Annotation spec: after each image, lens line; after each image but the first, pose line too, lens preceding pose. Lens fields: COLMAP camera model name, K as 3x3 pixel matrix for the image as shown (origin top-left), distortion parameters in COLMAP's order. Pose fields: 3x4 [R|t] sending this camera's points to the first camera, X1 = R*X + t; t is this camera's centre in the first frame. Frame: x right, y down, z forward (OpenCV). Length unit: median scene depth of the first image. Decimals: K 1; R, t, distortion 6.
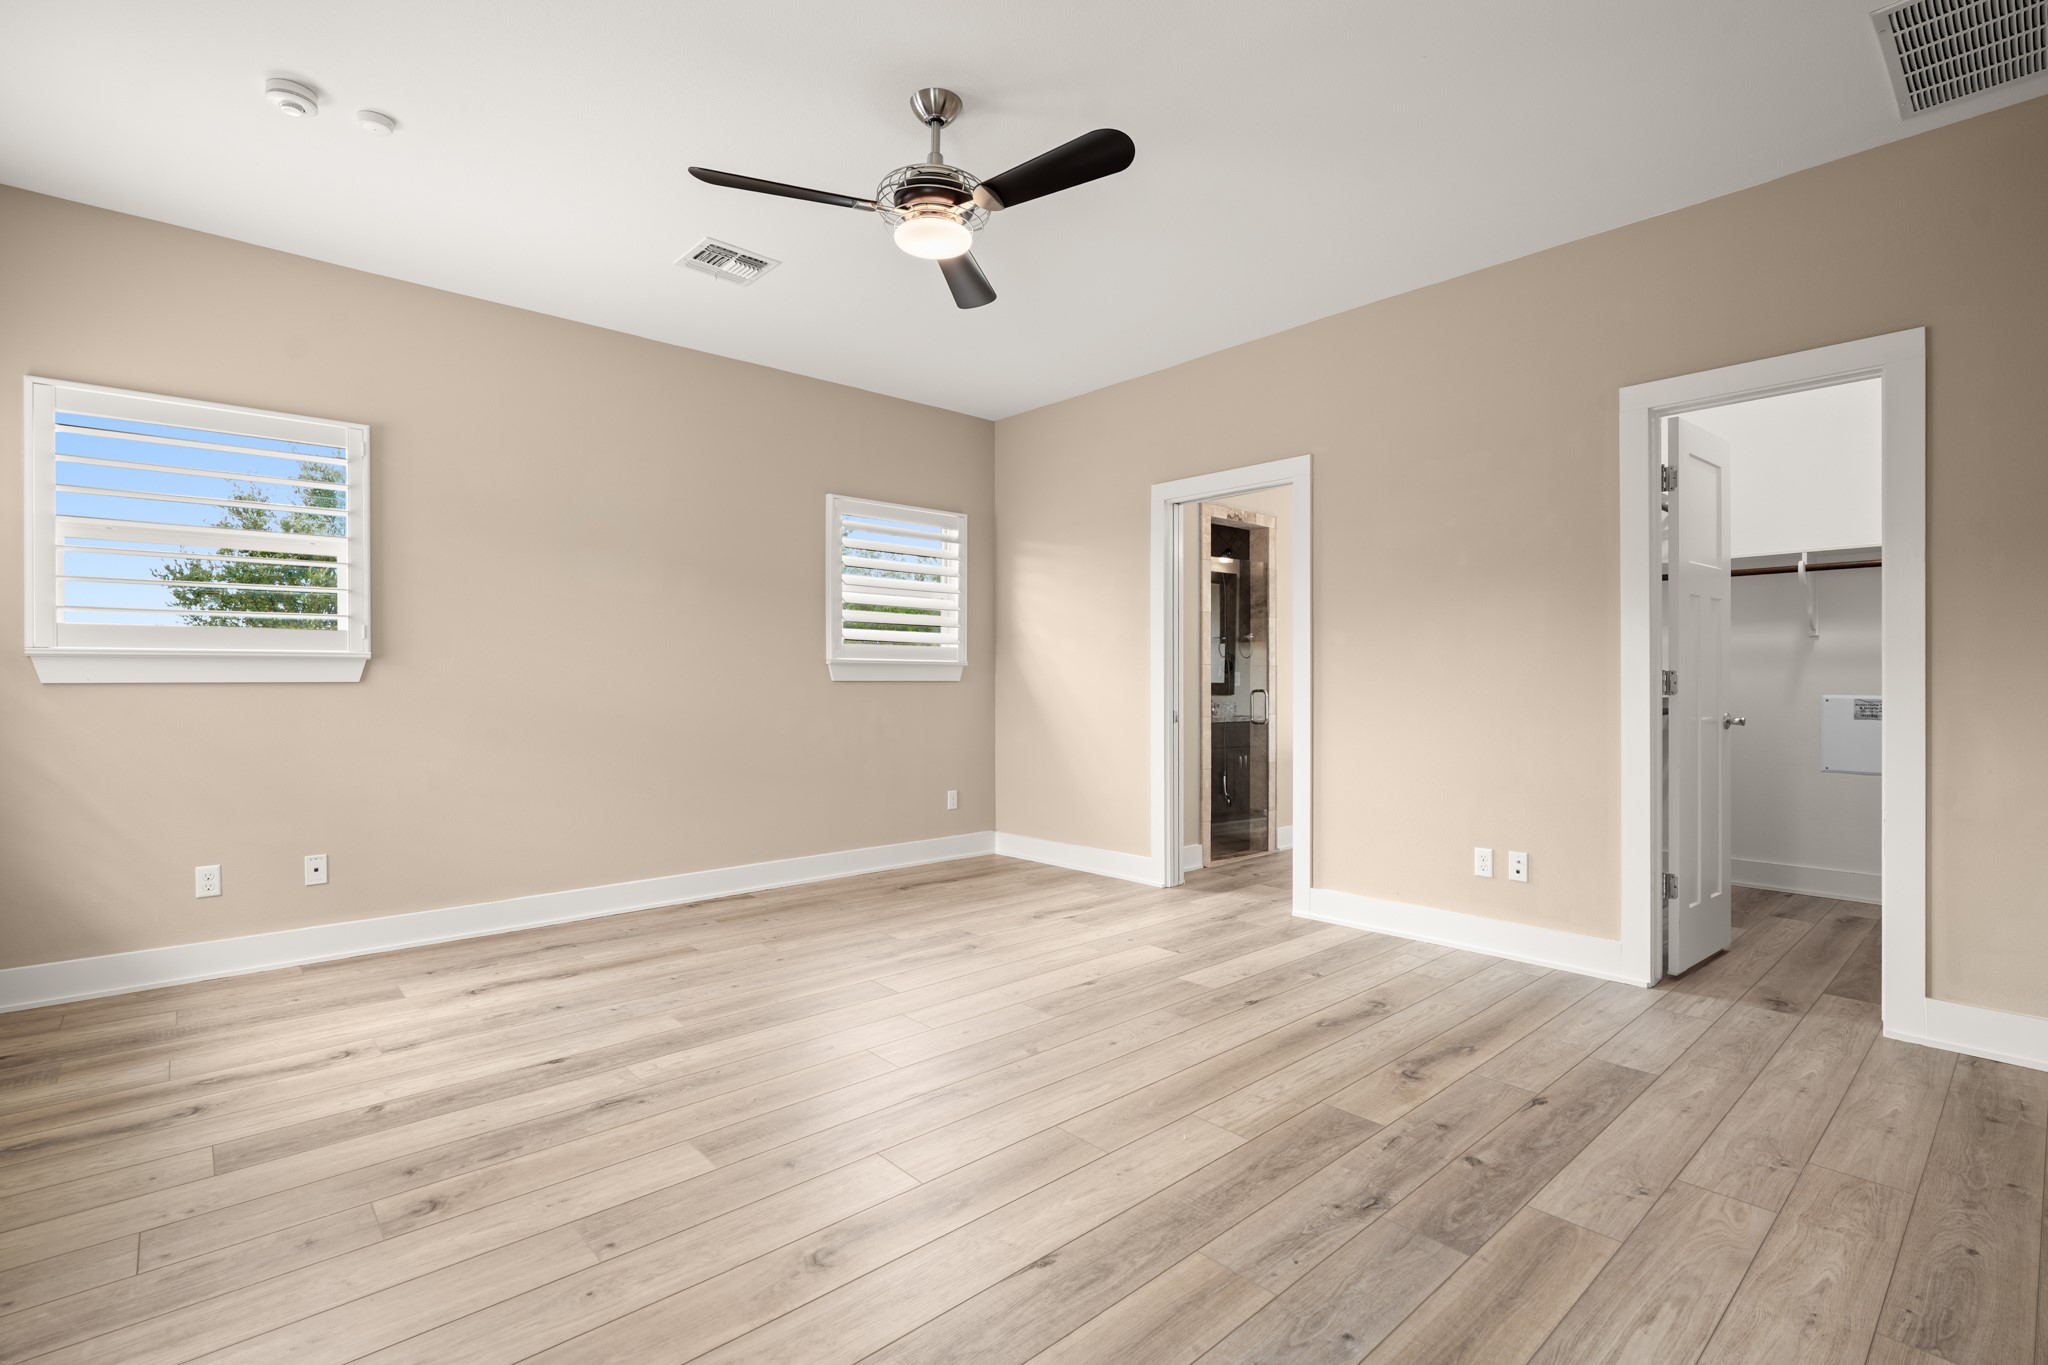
lens RADIAL K [[936.1, 0, 1022.8], [0, 936.1, 680.2], [0, 0, 1]] dist [-0.001665, -0.000265]
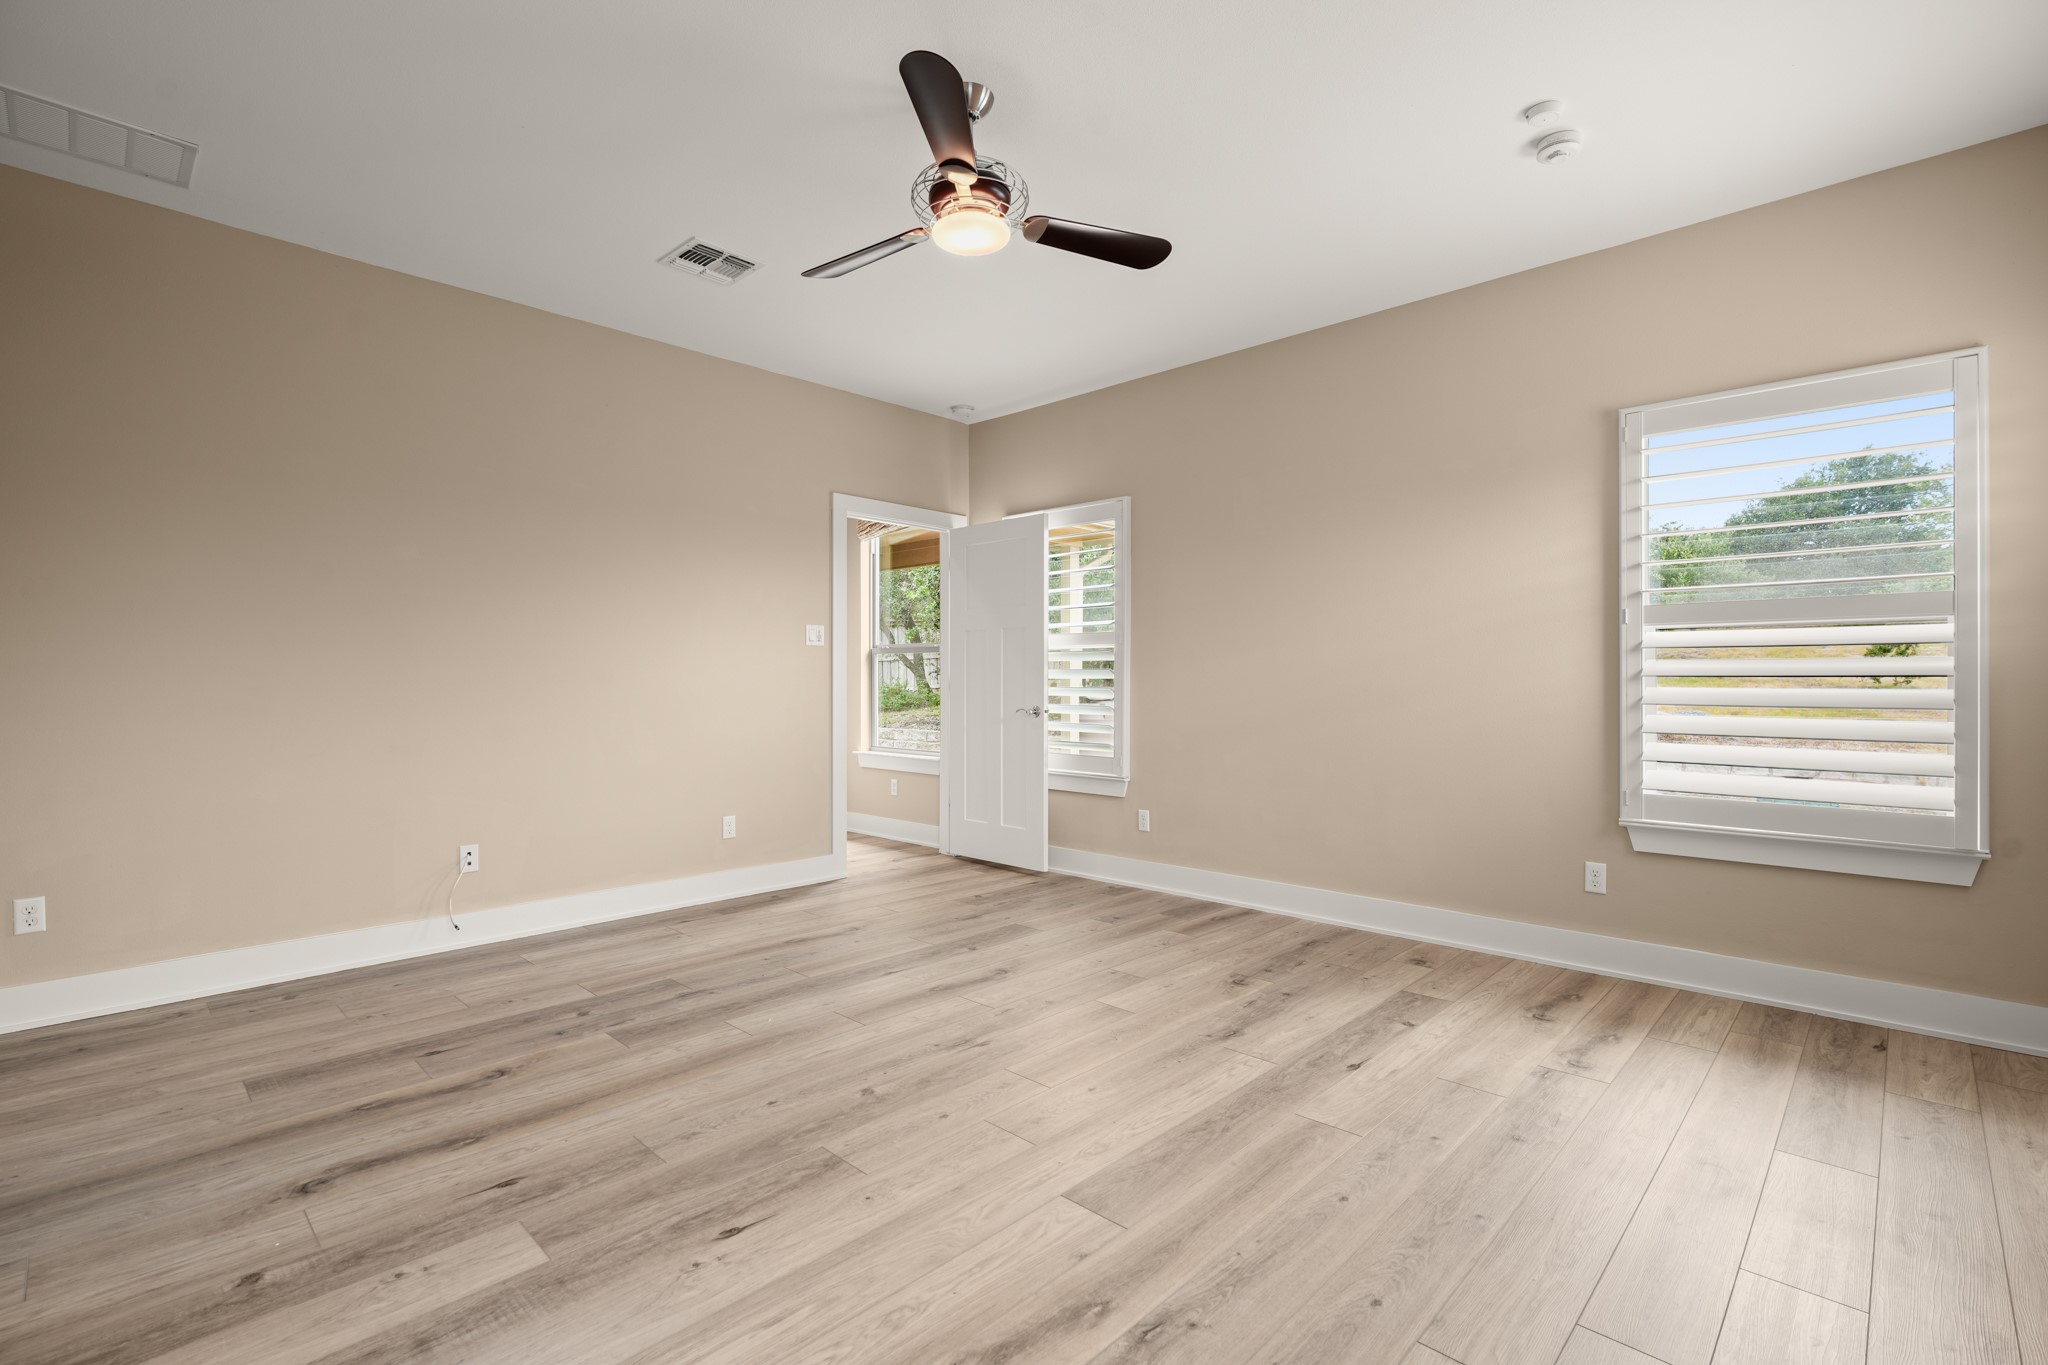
lens RADIAL K [[936.1, 0, 1027.7], [0, 936.1, 680.6], [0, 0, 1]] dist [-0.001665, -0.000265]
pose [[-0.997201, 0.002214, -0.074739, -0.085102], [0.001970, 0.999992, 0.003339, -0.007028], [0.074746, 0.003182, -0.997198, 2.103236]]
